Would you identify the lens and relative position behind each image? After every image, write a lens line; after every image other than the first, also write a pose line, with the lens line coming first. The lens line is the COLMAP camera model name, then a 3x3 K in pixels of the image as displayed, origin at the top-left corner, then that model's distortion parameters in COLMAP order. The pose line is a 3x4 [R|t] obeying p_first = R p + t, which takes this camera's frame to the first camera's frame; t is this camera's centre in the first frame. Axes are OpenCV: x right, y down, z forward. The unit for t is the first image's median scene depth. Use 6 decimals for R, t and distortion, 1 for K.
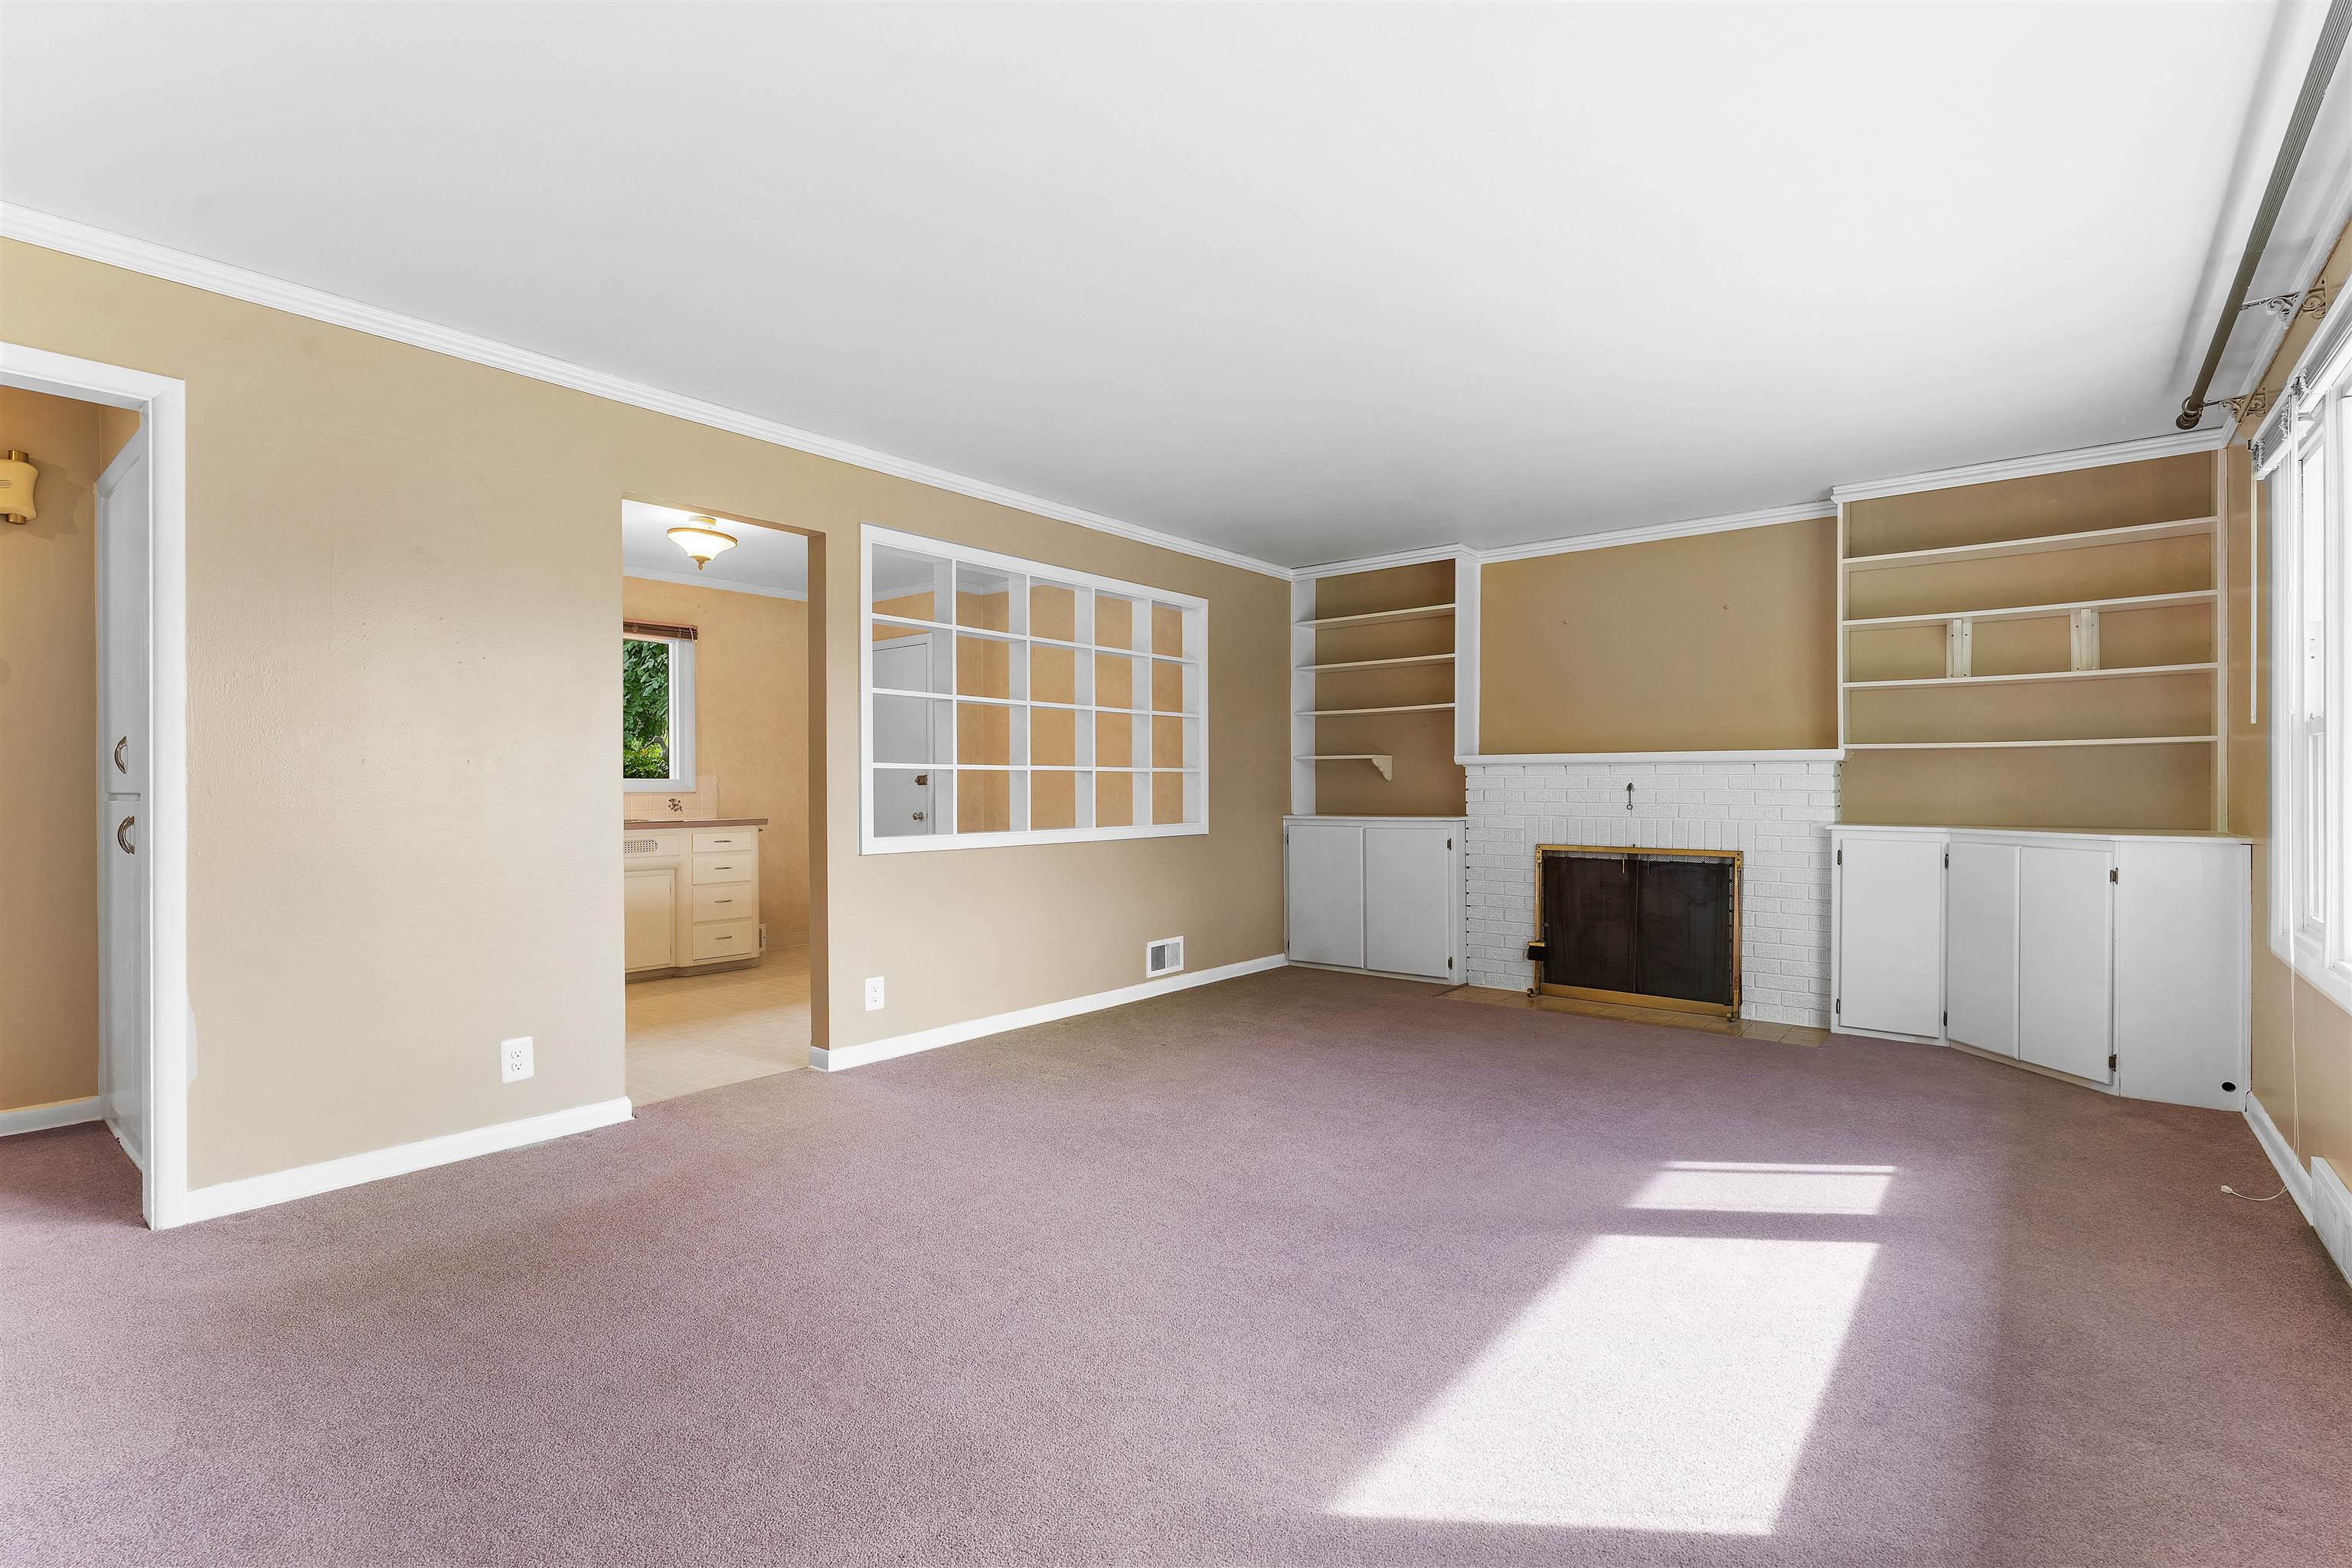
lens RADIAL K [[1081.1, 0, 1156.4], [0, 1081.1, 790.0], [0, 0, 1]] dist [-0.002576, -0.000512]
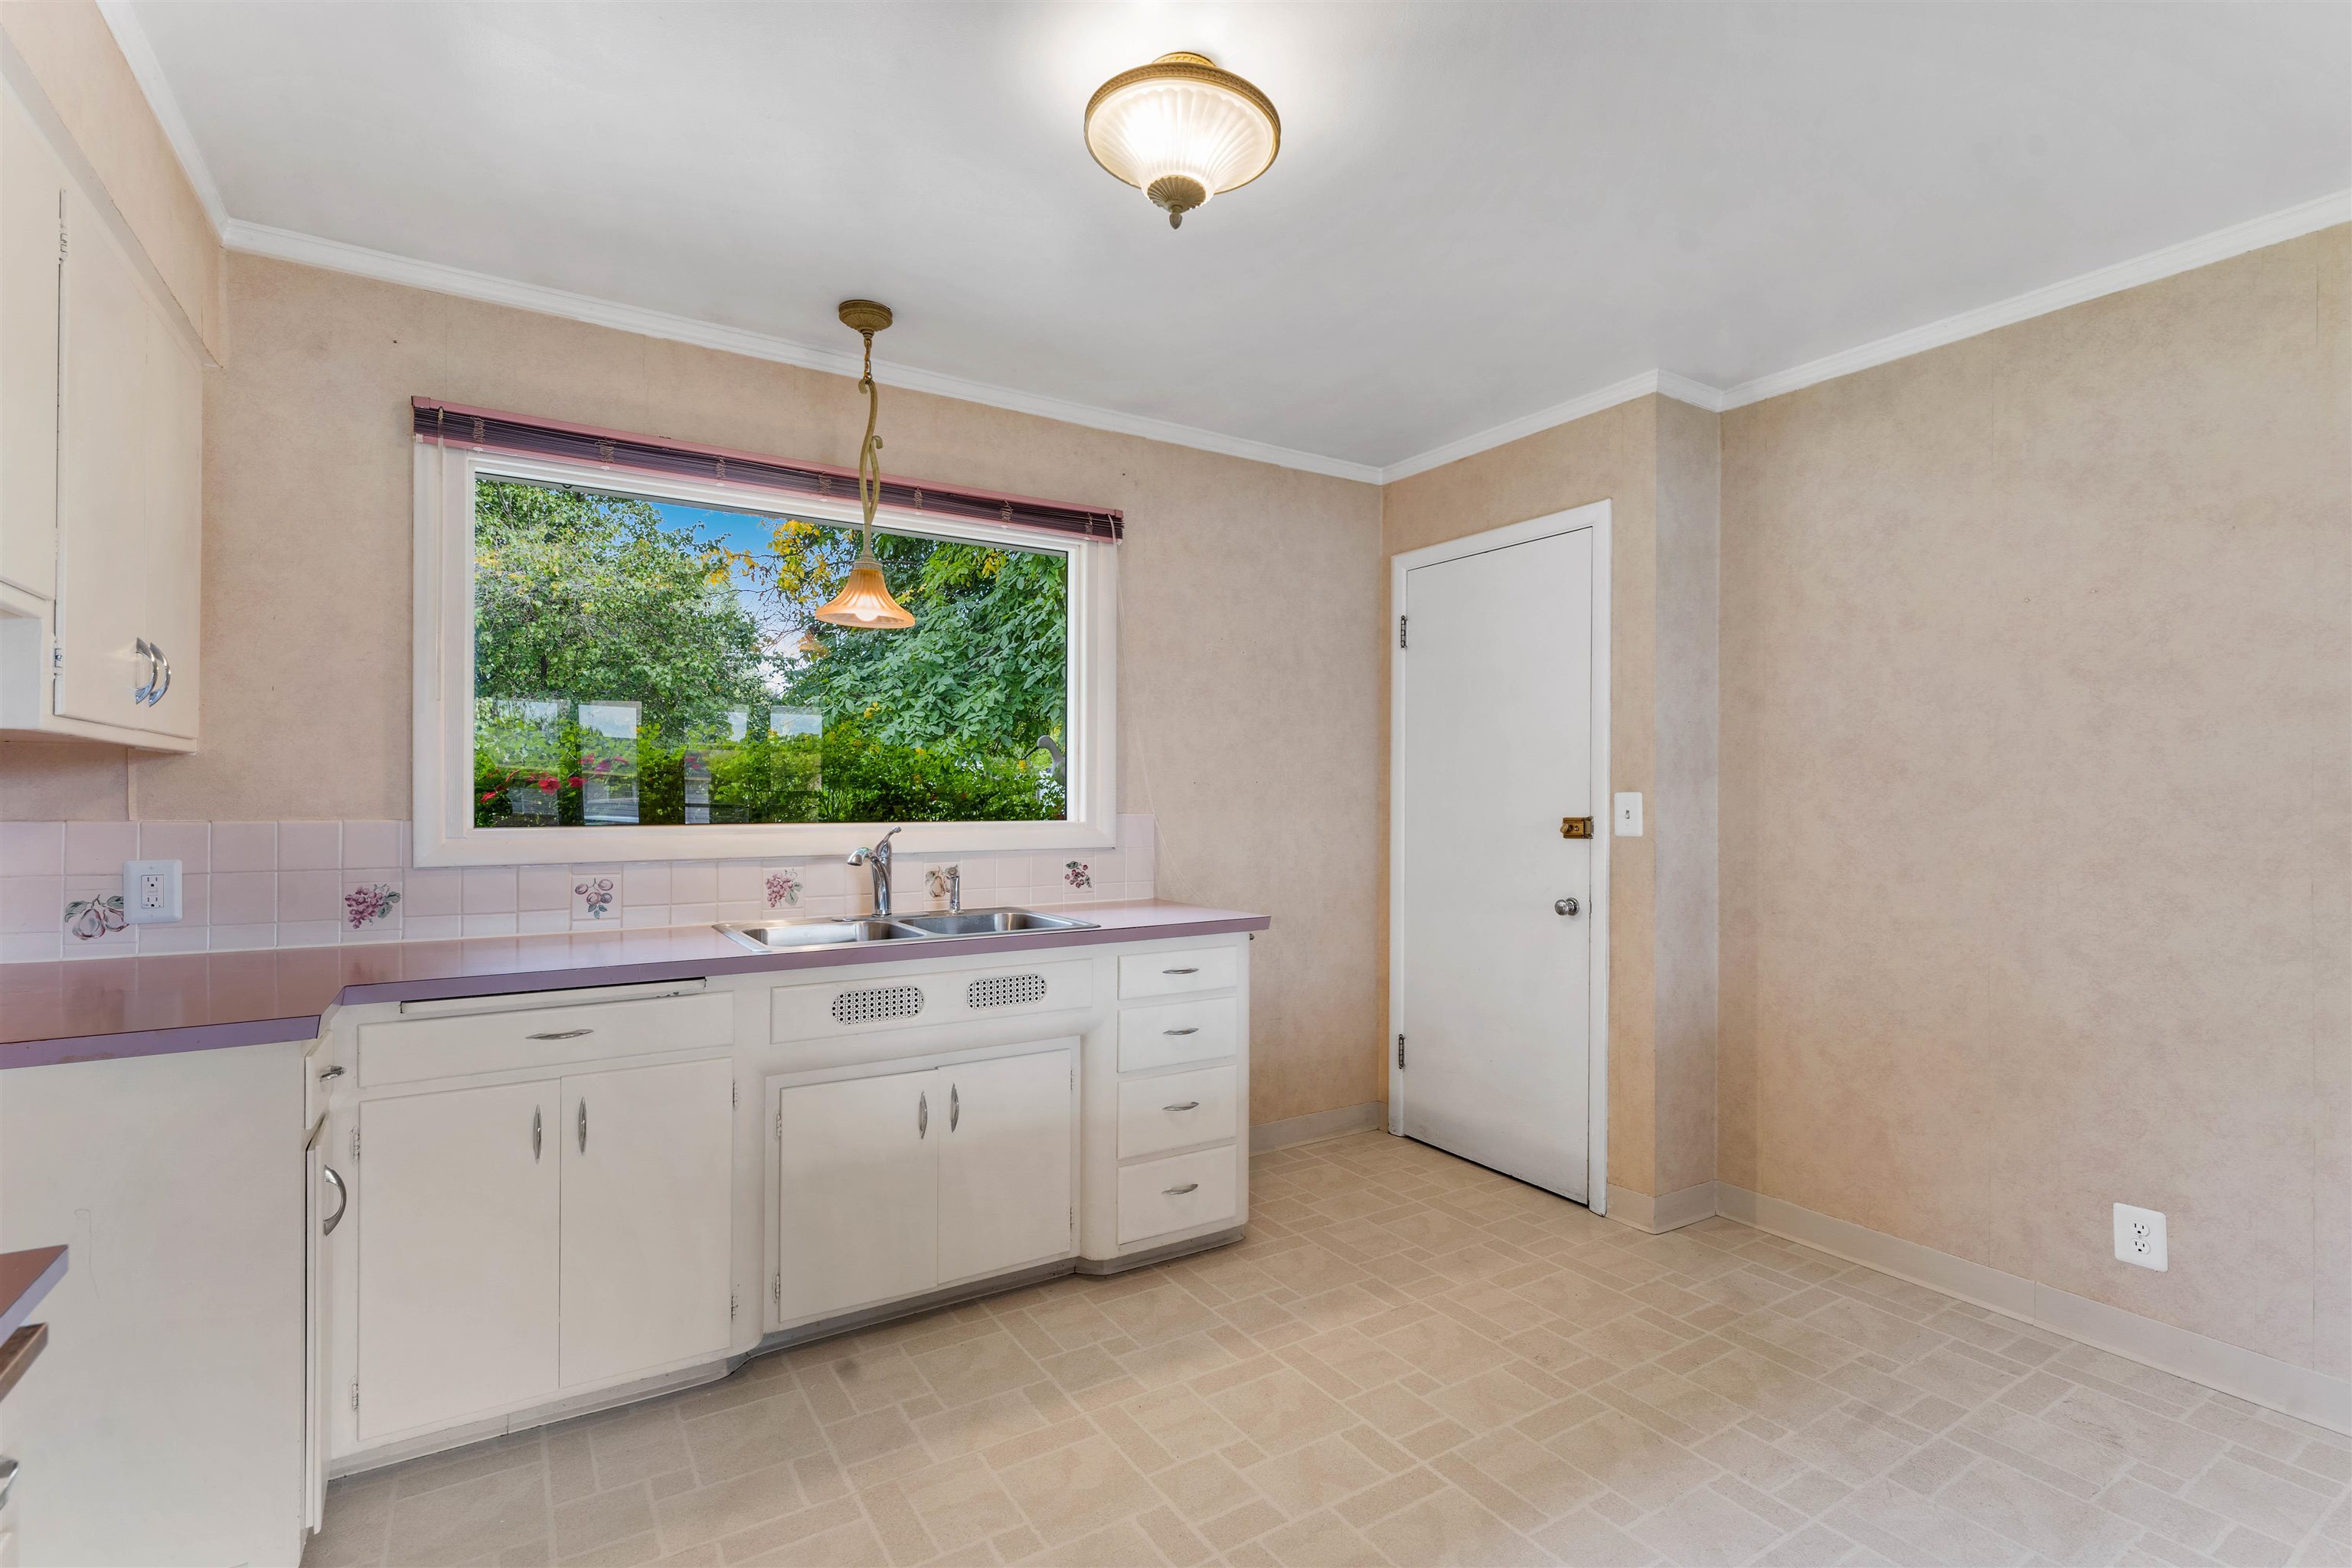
lens RADIAL K [[1081.1, 0, 1156.4], [0, 1081.1, 790.0], [0, 0, 1]] dist [-0.002576, -0.000512]
pose [[0.948298, 0.007971, -0.317280, -0.313156], [-0.009741, 0.999945, -0.003993, -0.027996], [0.317231, 0.006878, 0.948323, 0.666773]]
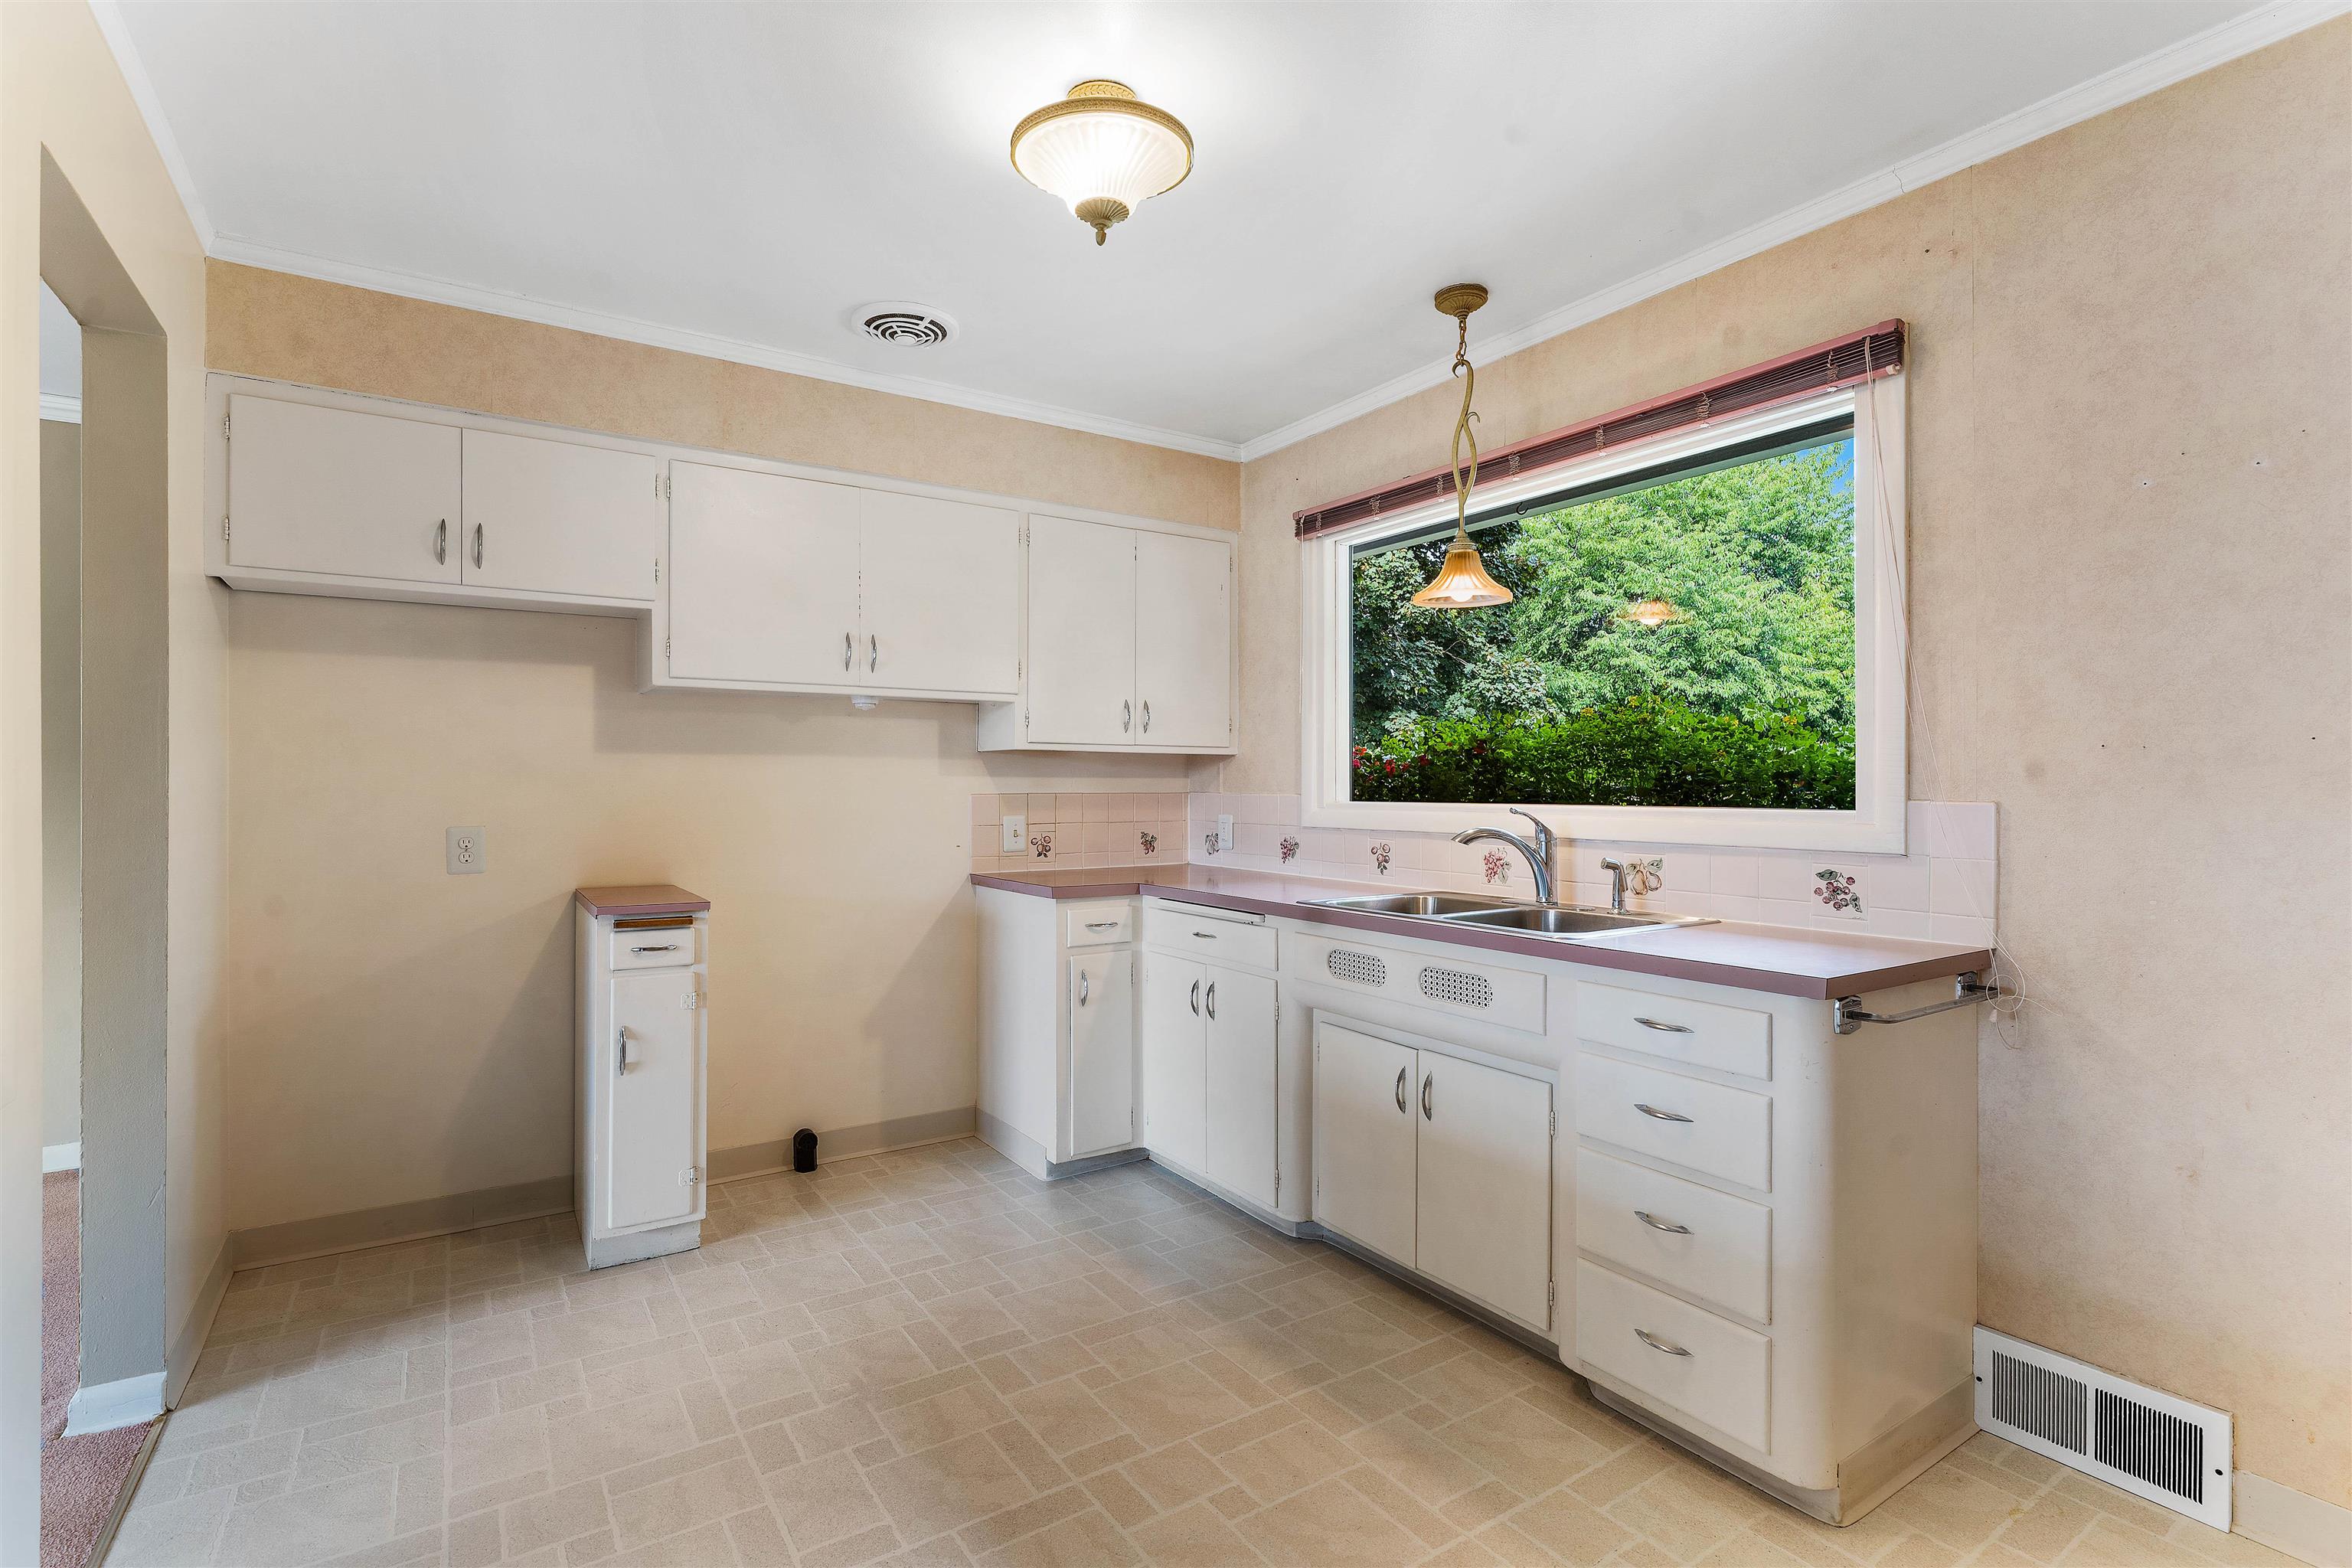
lens RADIAL K [[1099.0, 0, 1142.5], [0, 1099.0, 781.0], [0, 0, 1]] dist [-0.001582, -0.000258]
pose [[-0.310113, 0.003539, -0.950693, -0.072622], [-0.000609, 0.999992, 0.003922, -0.025280], [0.950699, 0.001795, -0.310109, 1.104681]]
